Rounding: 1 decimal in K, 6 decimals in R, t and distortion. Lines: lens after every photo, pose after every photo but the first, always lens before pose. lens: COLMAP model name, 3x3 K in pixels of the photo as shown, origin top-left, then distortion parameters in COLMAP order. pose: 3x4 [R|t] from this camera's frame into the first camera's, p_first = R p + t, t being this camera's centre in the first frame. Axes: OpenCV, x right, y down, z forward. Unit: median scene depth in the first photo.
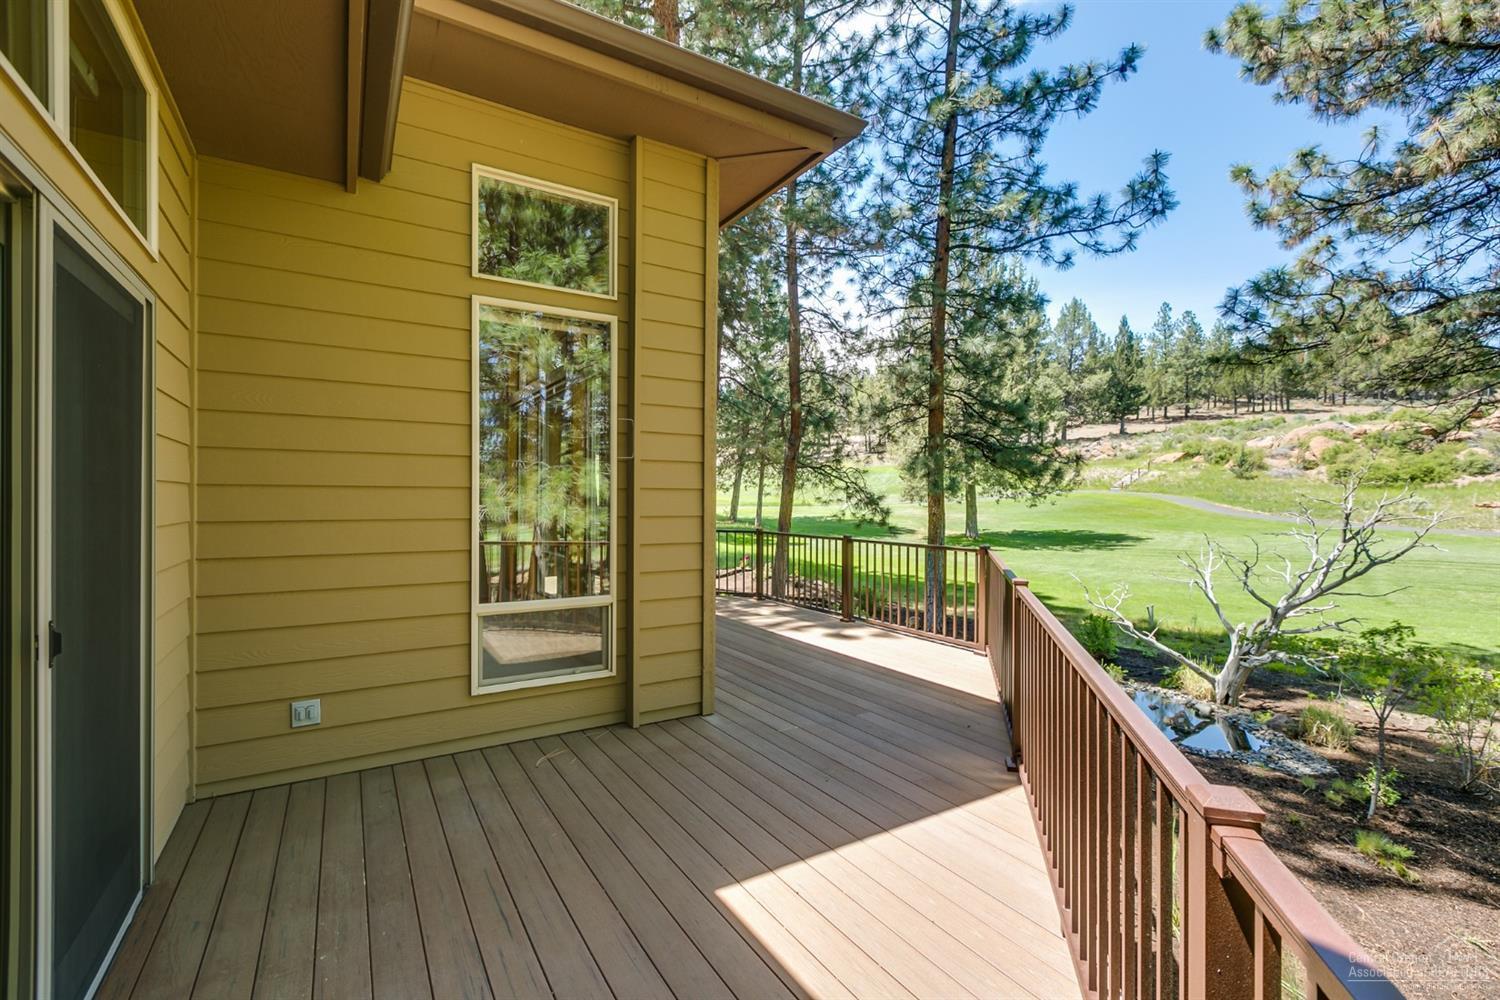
lens RADIAL K [[666.8, 0, 744.7], [0, 666.8, 499.9], [0, 0, 1]] dist [0.000287, -0.000234]
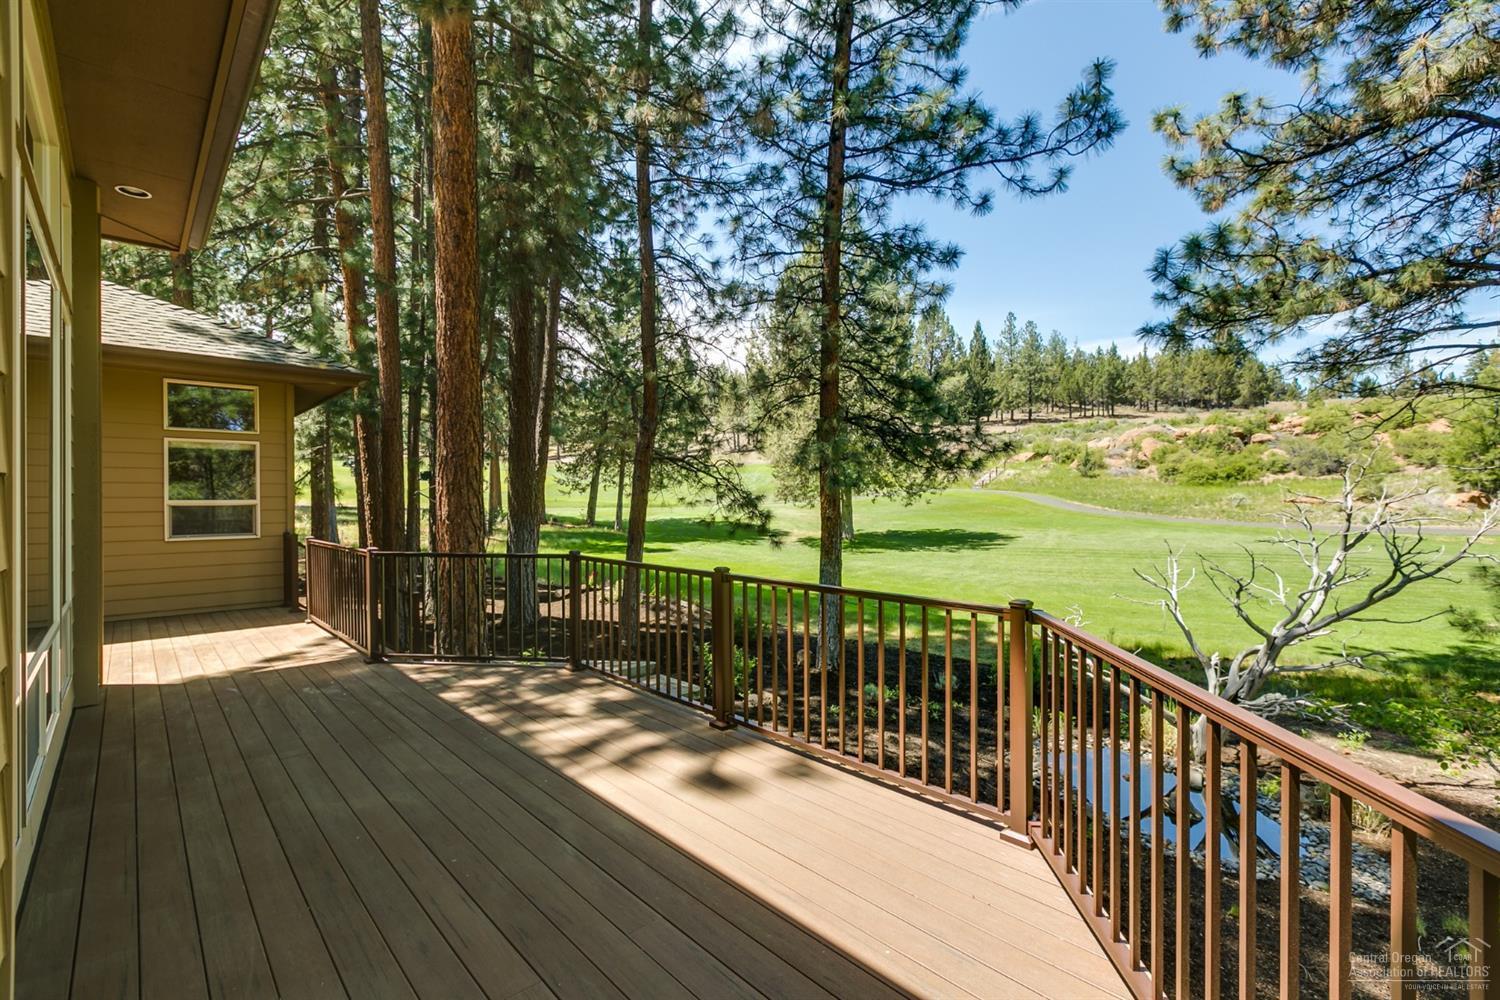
lens RADIAL K [[671.5, 0, 745.2], [0, 671.5, 504.3], [0, 0, 1]] dist [0.000241, -0.000179]
pose [[0.980906, -0.008785, 0.194285, 0.015574], [0.007605, 0.999948, 0.006819, -0.000425], [-0.194335, -0.005212, 0.980921, 0.107570]]
